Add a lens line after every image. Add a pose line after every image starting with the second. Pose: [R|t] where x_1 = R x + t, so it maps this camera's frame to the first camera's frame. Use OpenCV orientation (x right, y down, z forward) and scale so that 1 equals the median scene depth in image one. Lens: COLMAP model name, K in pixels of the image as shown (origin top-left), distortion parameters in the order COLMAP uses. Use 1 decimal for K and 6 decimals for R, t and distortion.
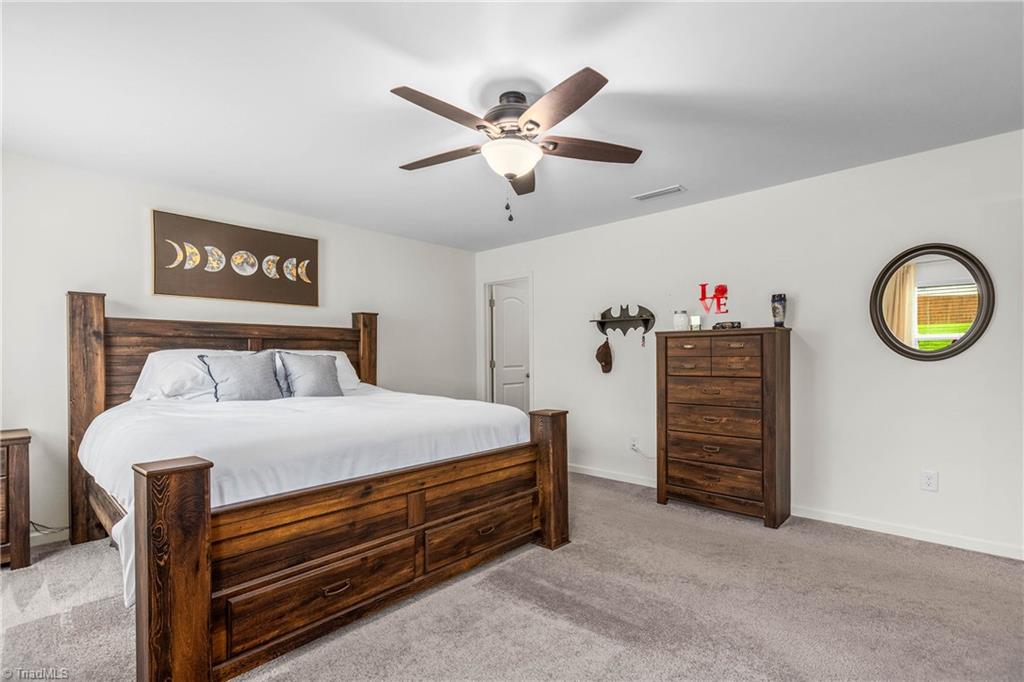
lens RADIAL K [[474.1, 0, 504.8], [0, 474.1, 356.8], [0, 0, 1]] dist [-0.000569, -0.000052]
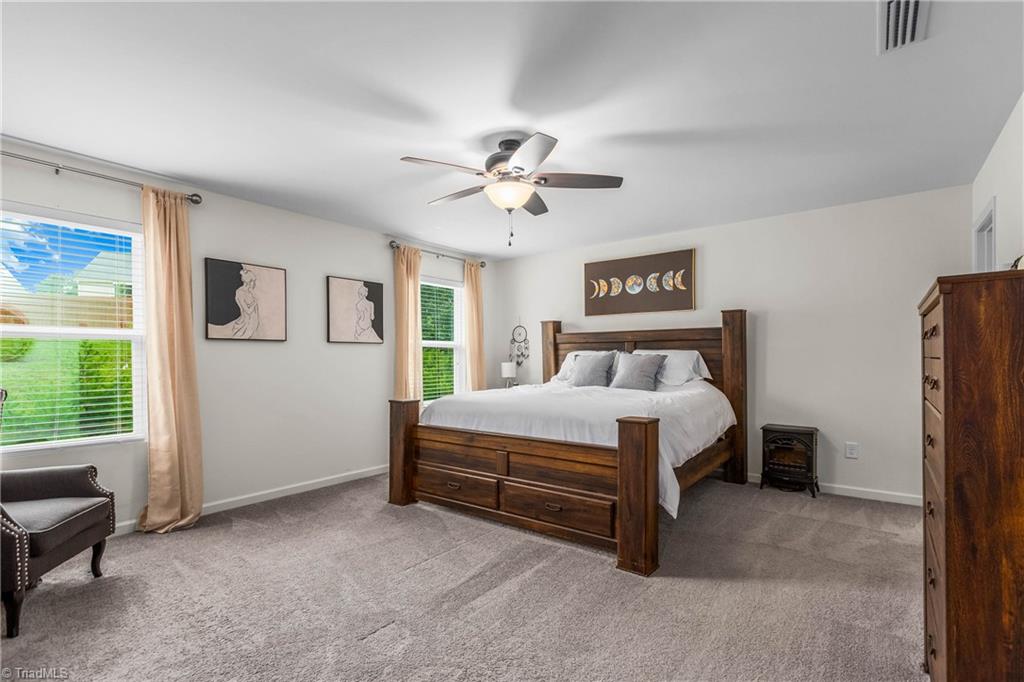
lens RADIAL K [[474.1, 0, 504.8], [0, 474.1, 356.8], [0, 0, 1]] dist [-0.000569, -0.000052]
pose [[0.094875, 0.004047, -0.995481, 0.792907], [0.004787, 0.999978, 0.004522, -0.004665], [0.995478, -0.005194, 0.094854, 0.559526]]
